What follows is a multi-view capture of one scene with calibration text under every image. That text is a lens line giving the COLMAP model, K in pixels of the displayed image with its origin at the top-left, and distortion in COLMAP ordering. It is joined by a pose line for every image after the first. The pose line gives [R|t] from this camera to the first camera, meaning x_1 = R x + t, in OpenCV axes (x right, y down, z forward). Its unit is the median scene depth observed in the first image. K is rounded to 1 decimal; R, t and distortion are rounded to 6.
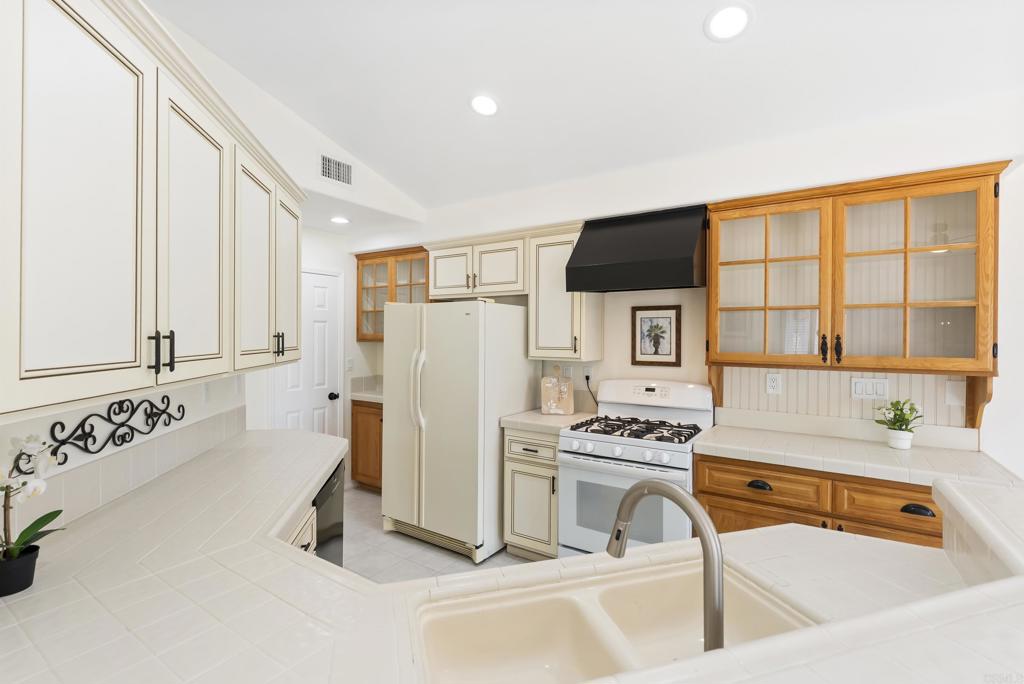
lens RADIAL K [[467.1, 0, 513.5], [0, 467.1, 337.4], [0, 0, 1]] dist [-0.002737, 0.000630]
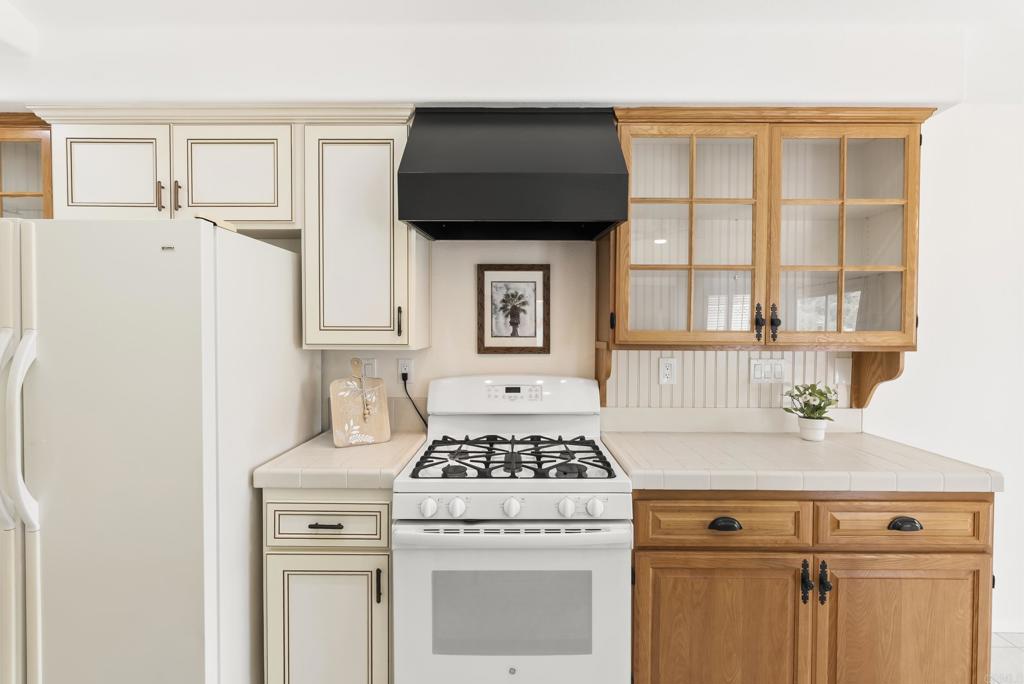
lens RADIAL K [[467.1, 0, 513.5], [0, 467.1, 337.4], [0, 0, 1]] dist [-0.002737, 0.000630]
pose [[0.835641, -0.013518, 0.549109, -0.074655], [0.002957, 0.999793, 0.020113, 0.027267], [-0.549267, -0.015183, 0.835509, 0.495334]]
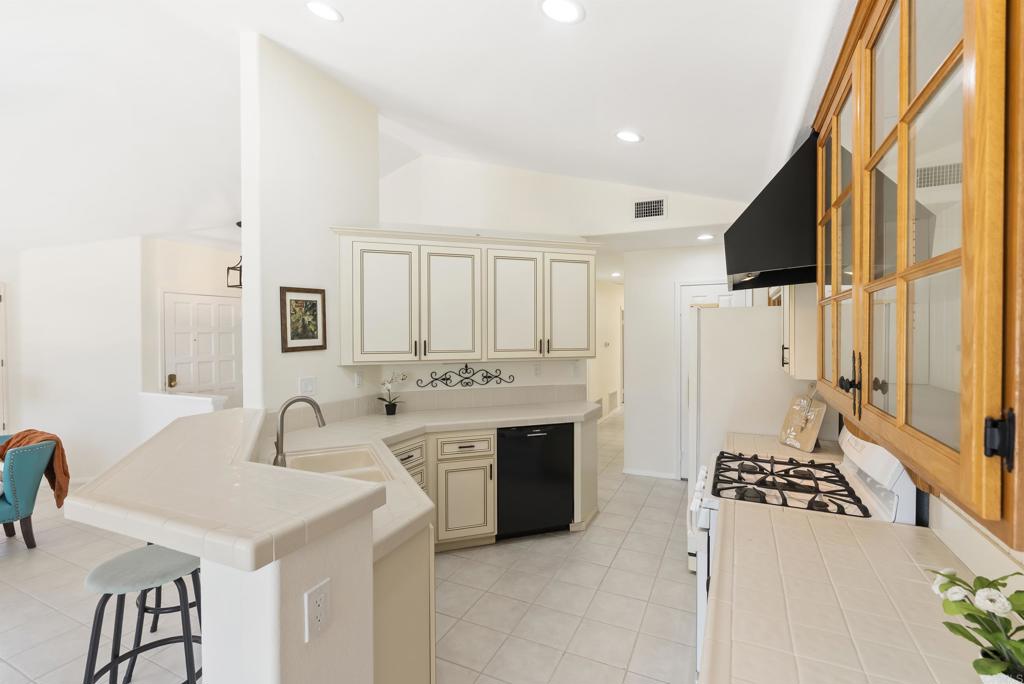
lens RADIAL K [[467.1, 0, 513.5], [0, 467.1, 337.4], [0, 0, 1]] dist [-0.002737, 0.000630]
pose [[0.143229, 0.004842, -0.989678, 0.913361], [0.000072, 0.999988, 0.004903, -0.020421], [0.989690, -0.000774, 0.143227, 0.513858]]
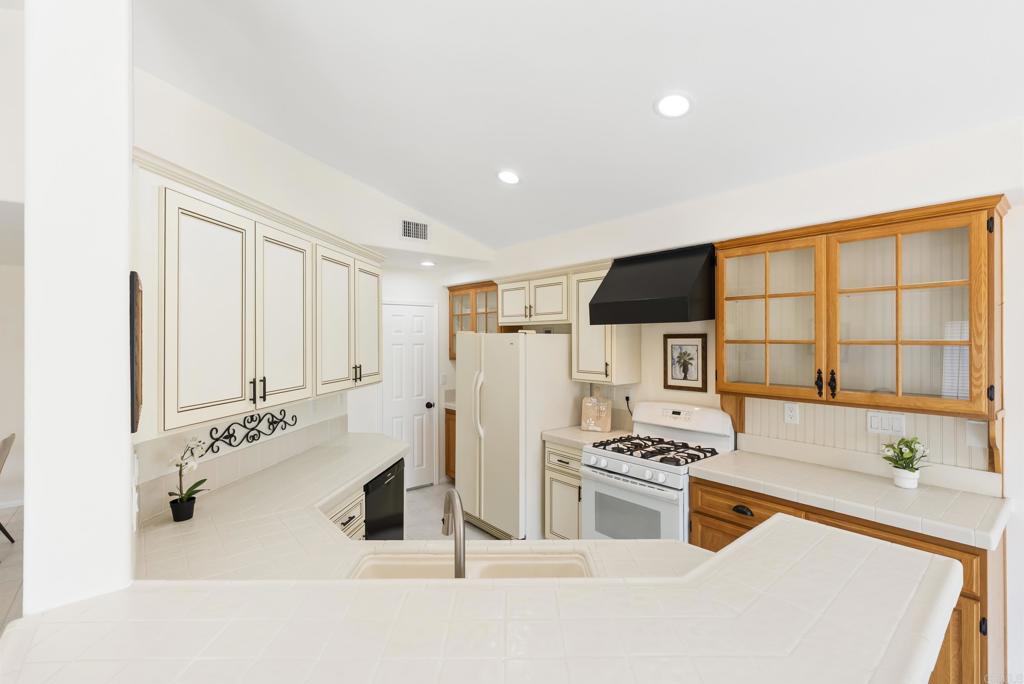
lens RADIAL K [[467.3, 0, 511.7], [0, 467.3, 338.2], [0, 0, 1]] dist [-0.001402, -0.000104]
pose [[0.954292, -0.008442, -0.298758, 0.279747], [0.007377, 0.999962, -0.004695, -0.063380], [0.298786, 0.002276, 0.954317, -0.150144]]
